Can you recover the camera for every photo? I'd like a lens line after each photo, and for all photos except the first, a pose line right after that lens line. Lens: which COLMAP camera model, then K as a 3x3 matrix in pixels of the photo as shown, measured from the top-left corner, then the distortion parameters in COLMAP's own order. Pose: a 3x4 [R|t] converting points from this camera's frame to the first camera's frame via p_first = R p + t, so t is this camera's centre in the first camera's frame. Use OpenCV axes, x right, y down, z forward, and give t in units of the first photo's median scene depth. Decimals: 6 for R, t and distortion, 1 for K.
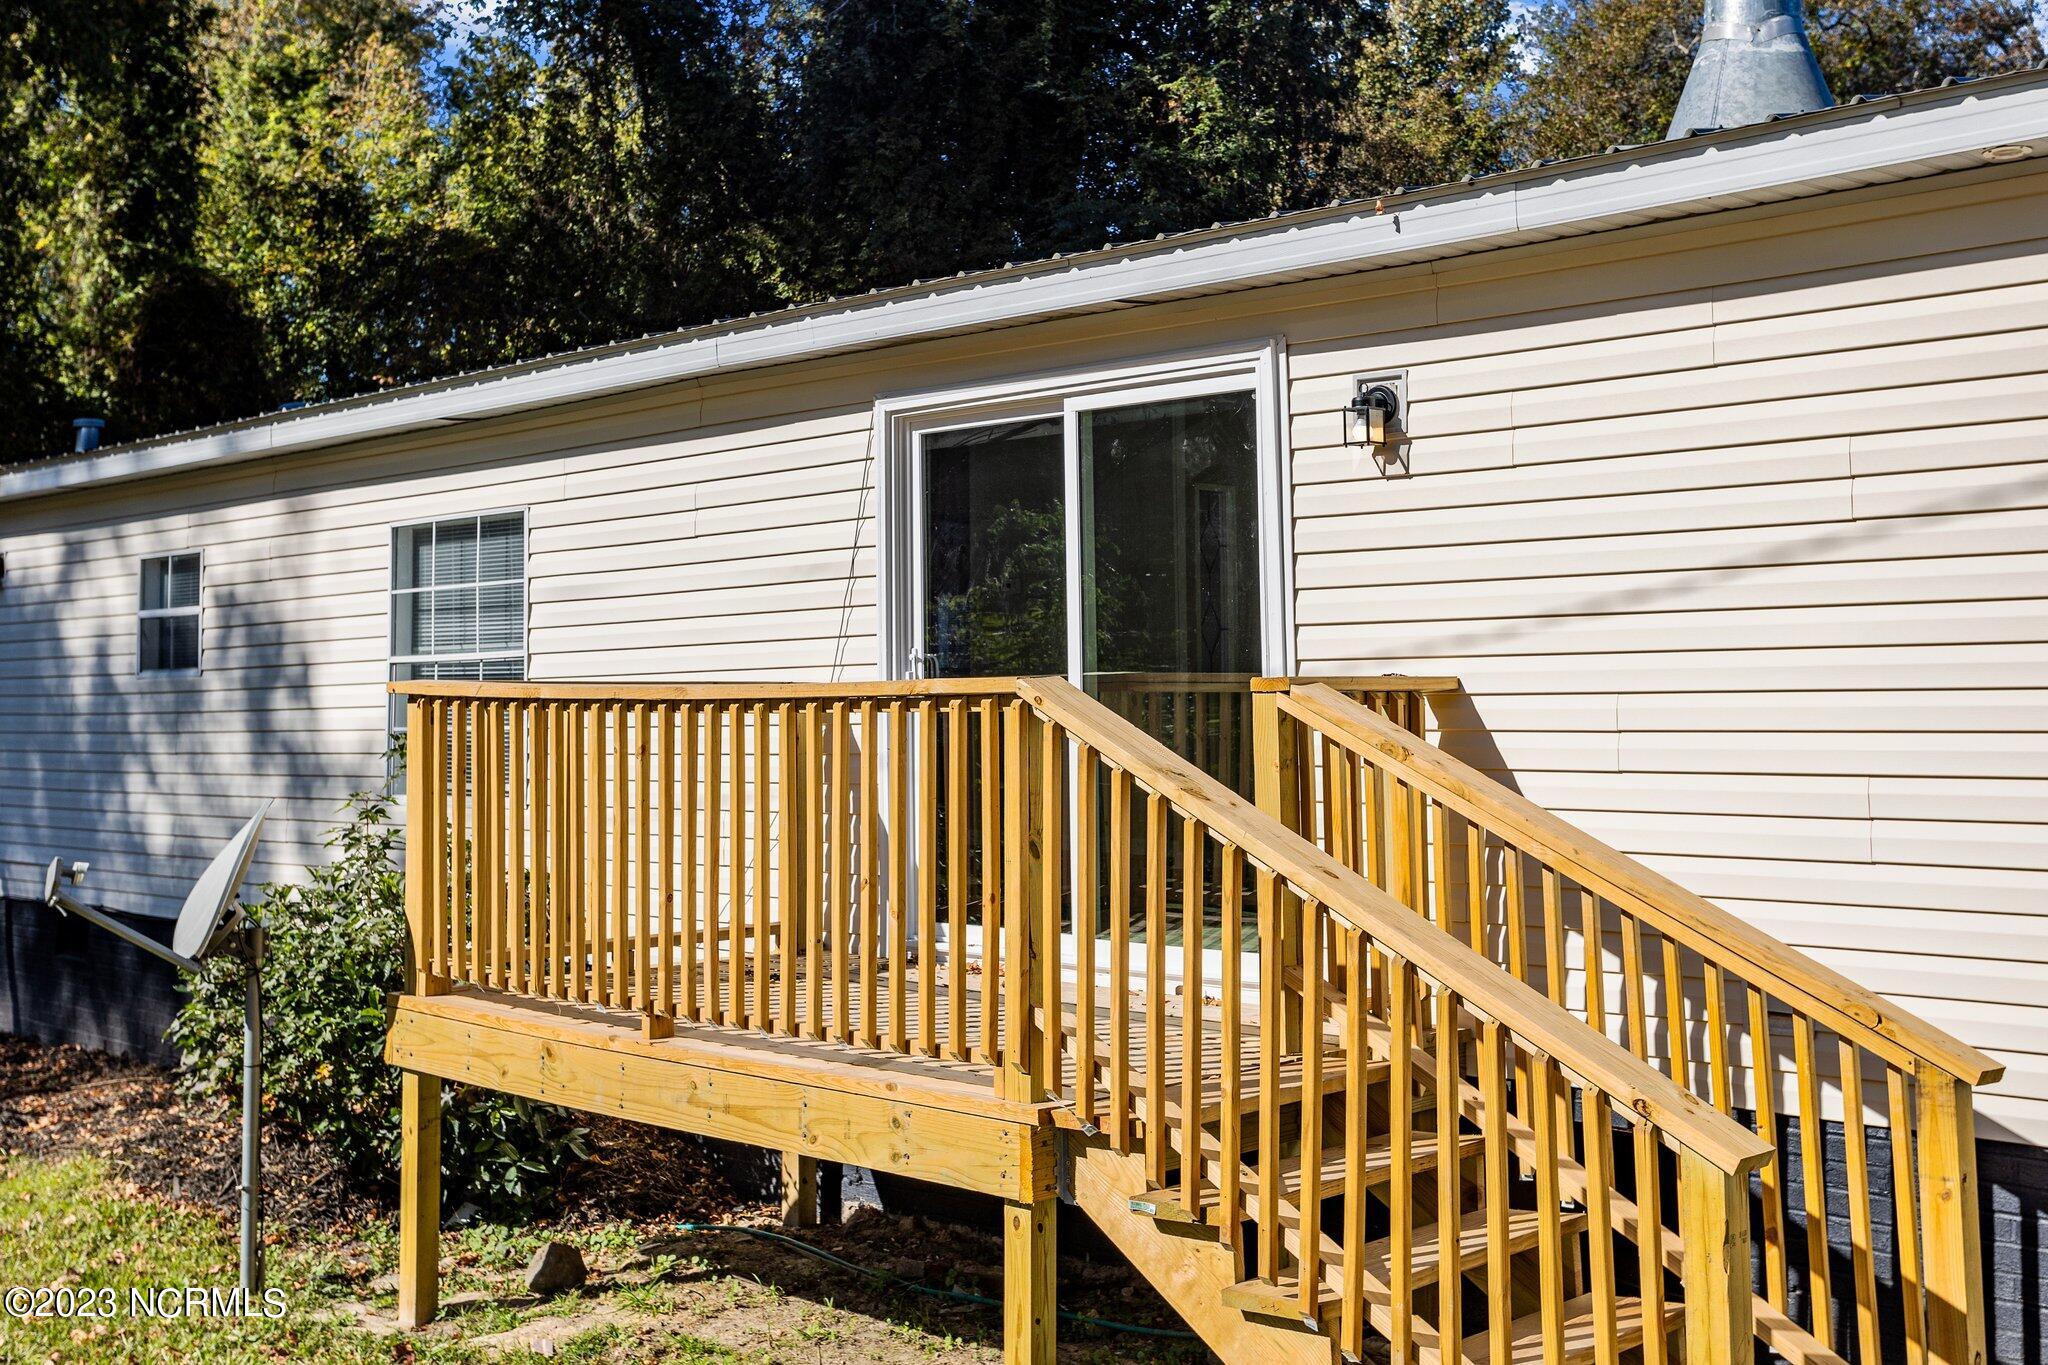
lens RADIAL K [[2333.9, 0, 1023.2], [0, 2333.9, 681.9], [0, 0, 1]] dist [-0.017215, 0.000000]
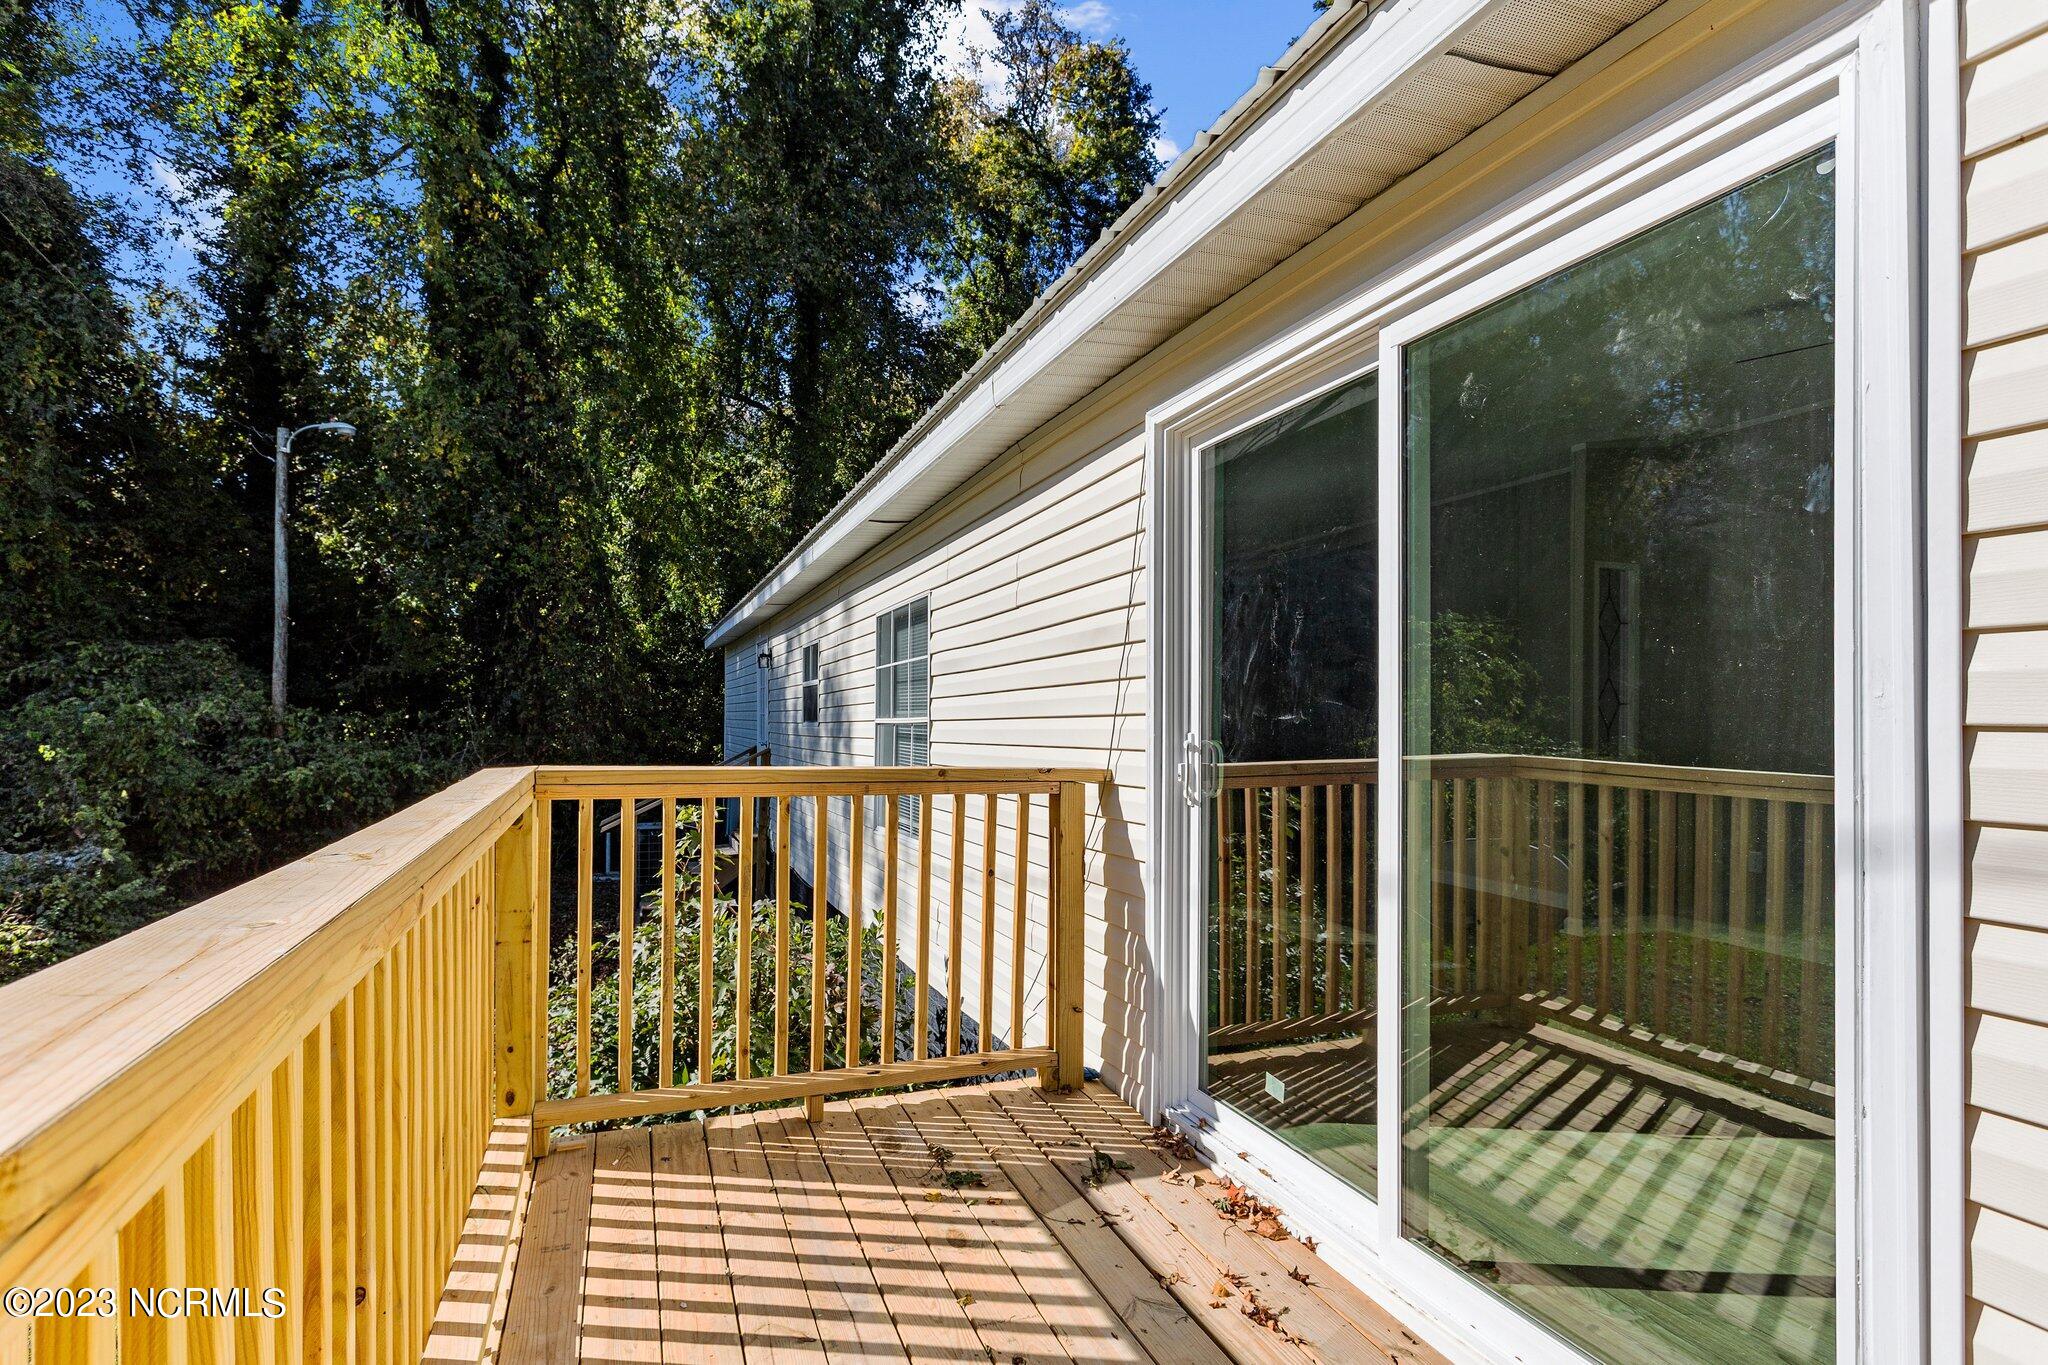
lens RADIAL K [[989.5, 0, 1010.8], [0, 989.5, 721.9], [0, 0, 1]] dist [0.006603, 0.001470]
pose [[0.904409, 0.012051, -0.426496, 0.035122], [-0.006133, 0.999865, 0.015244, -0.020199], [0.426623, -0.011171, 0.904361, 0.607696]]
